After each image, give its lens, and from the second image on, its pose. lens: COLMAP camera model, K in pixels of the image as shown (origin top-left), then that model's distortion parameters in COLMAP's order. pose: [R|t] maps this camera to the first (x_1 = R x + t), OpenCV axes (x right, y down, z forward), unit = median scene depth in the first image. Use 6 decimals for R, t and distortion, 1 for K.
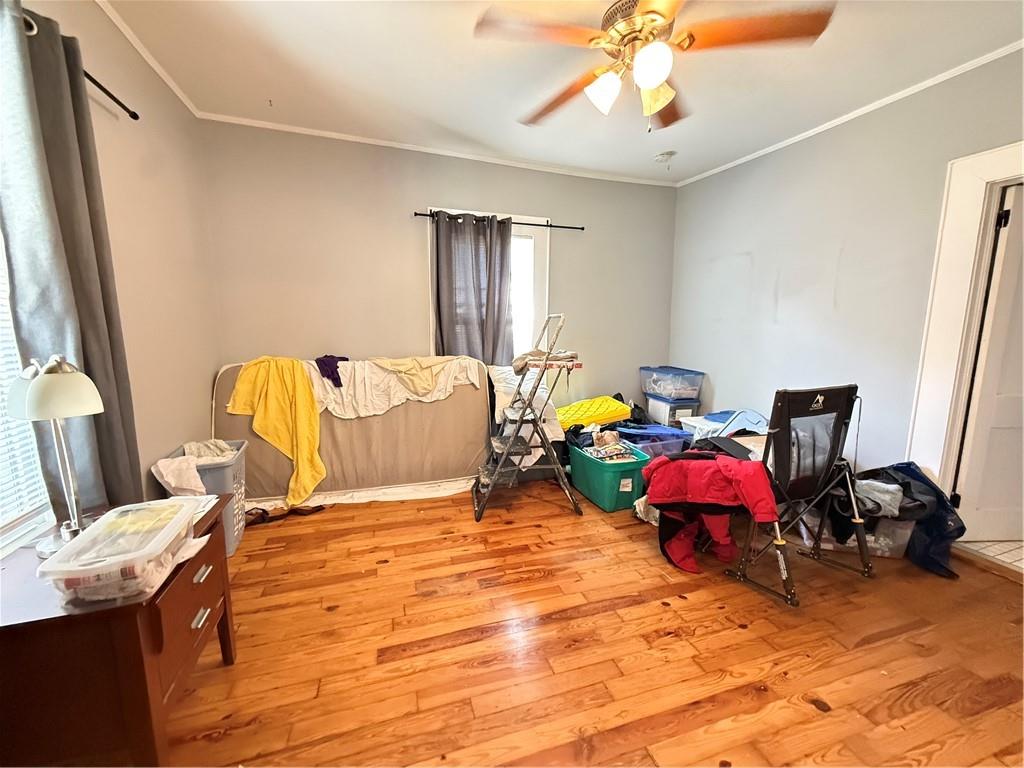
lens RADIAL K [[411.2, 0, 508.2], [0, 411.2, 384.8], [0, 0, 1]] dist [0.000368, 0.000608]
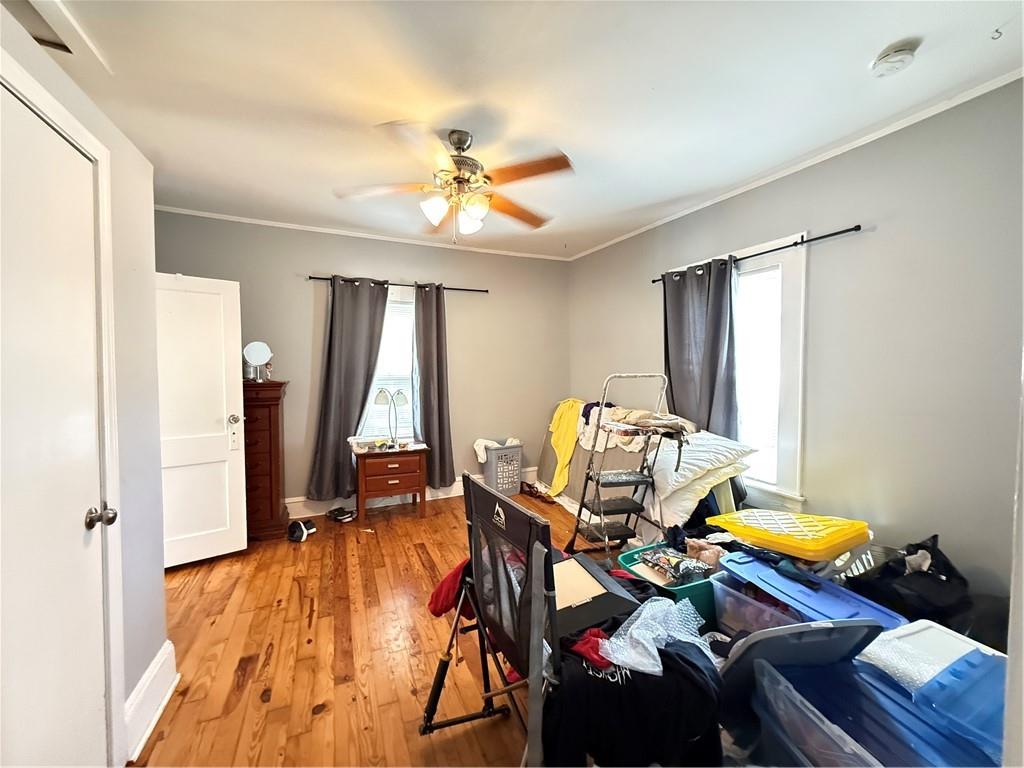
lens RADIAL K [[411.2, 0, 509.3], [0, 411.2, 381.2], [0, 0, 1]] dist [0.000368, 0.000608]
pose [[0.094816, 0.027651, -0.995111, 1.408077], [-0.144785, 0.989368, 0.013696, -0.183723], [0.984910, 0.142778, 0.097812, 0.921536]]
